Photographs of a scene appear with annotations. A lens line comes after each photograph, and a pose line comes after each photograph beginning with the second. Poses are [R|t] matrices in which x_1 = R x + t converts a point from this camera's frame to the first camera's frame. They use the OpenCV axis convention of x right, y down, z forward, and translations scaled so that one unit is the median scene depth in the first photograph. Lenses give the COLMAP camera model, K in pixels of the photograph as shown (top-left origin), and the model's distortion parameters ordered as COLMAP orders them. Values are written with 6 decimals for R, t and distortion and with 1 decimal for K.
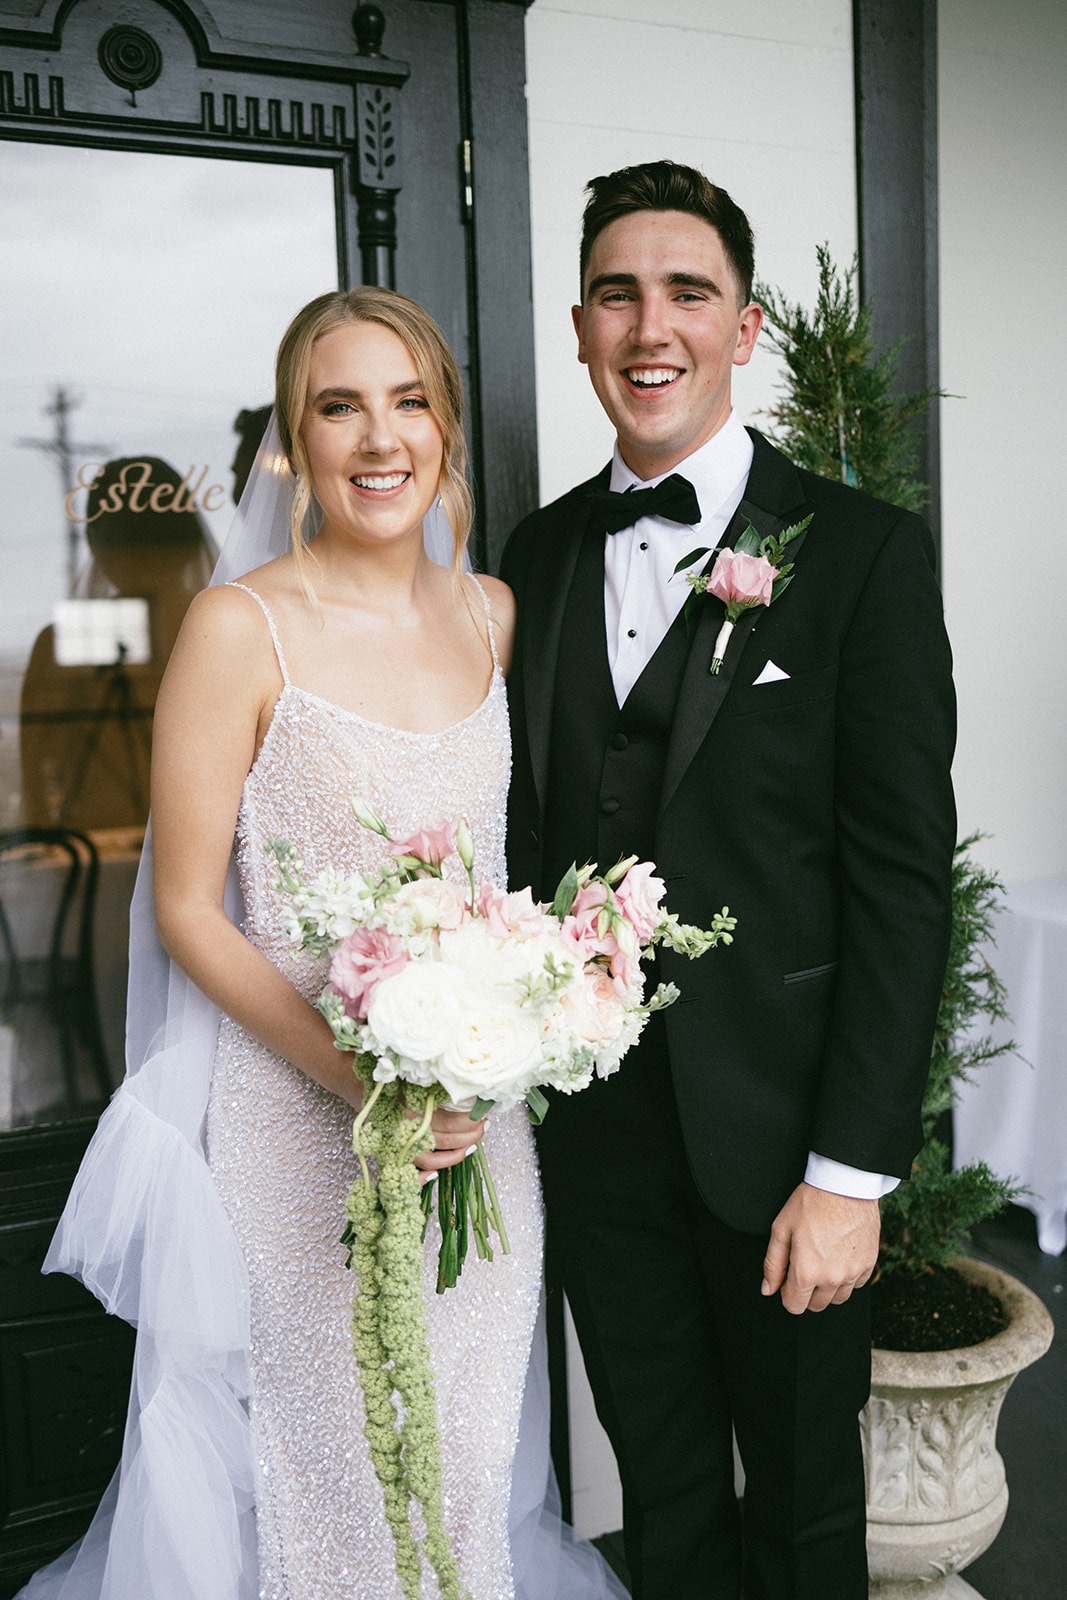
lens RADIAL K [[1594.0, 0, 557.0], [0, 1594.0, 797.0], [0, 0, 1]] dist [-0.008230, 0.019353]
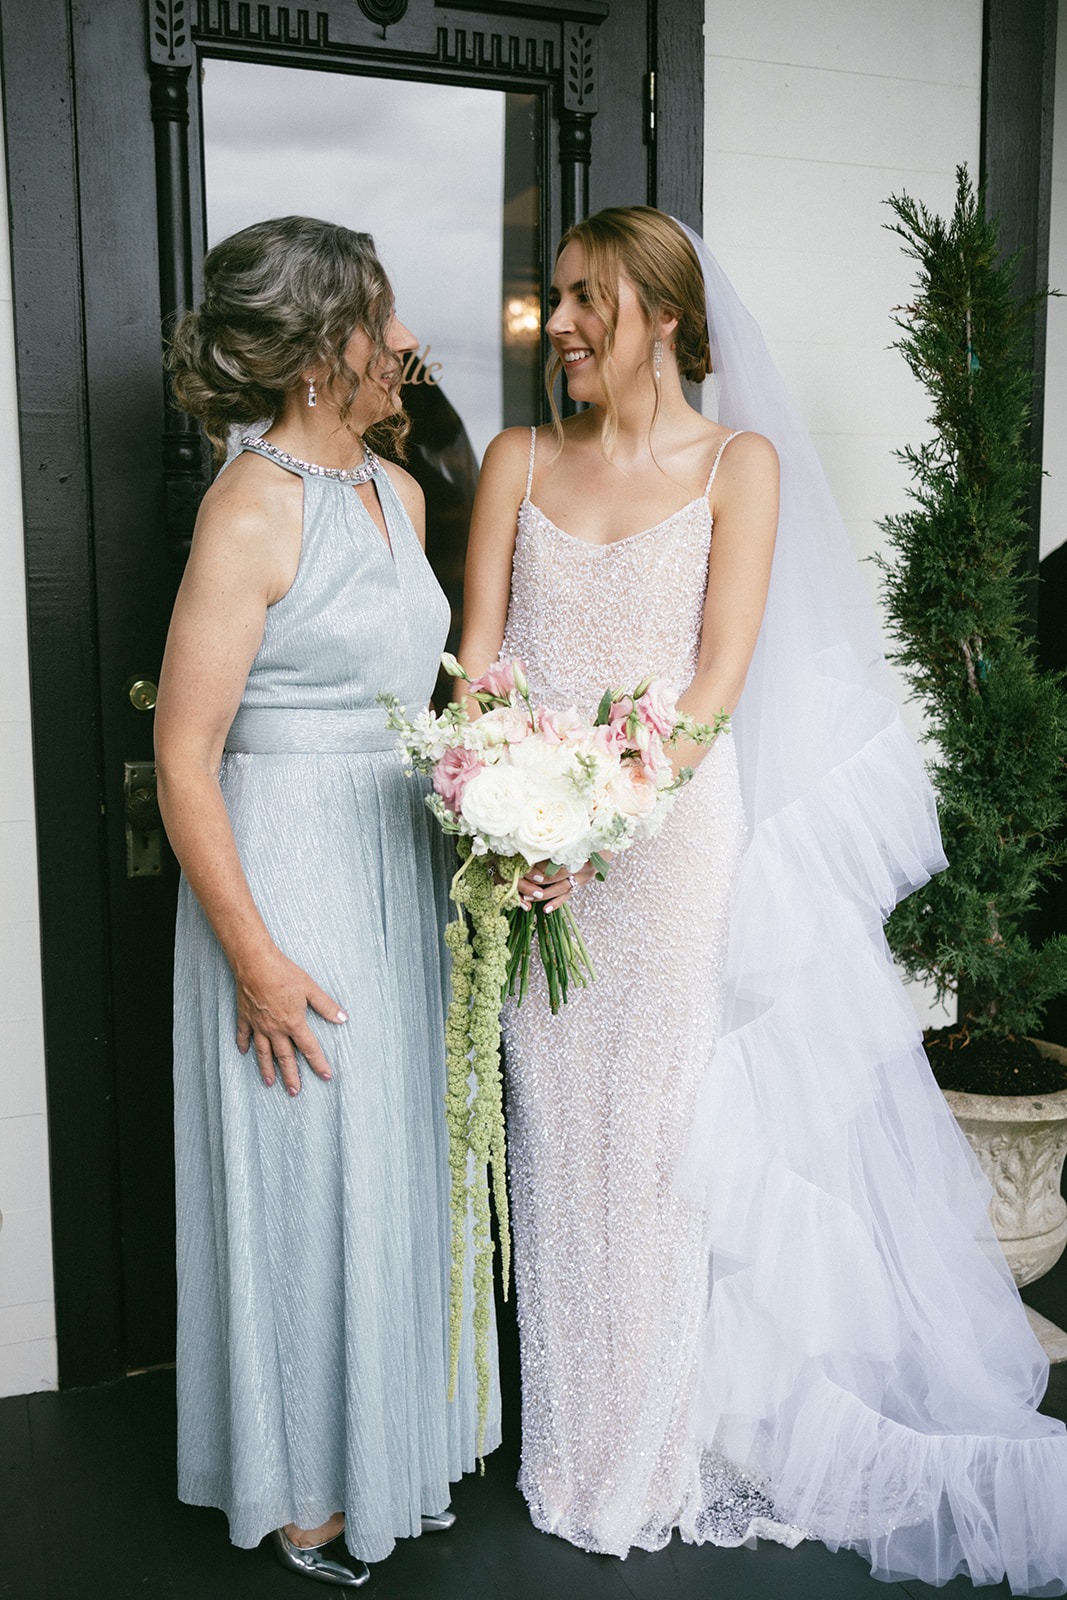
lens RADIAL K [[1594.0, 0, 557.0], [0, 1594.0, 797.0], [0, 0, 1]] dist [-0.008230, 0.019353]
pose [[0.998855, 0.032123, -0.035459, -0.073019], [-0.030786, 0.998818, 0.037624, 0.085217], [0.036626, -0.036489, 0.998663, -0.208083]]
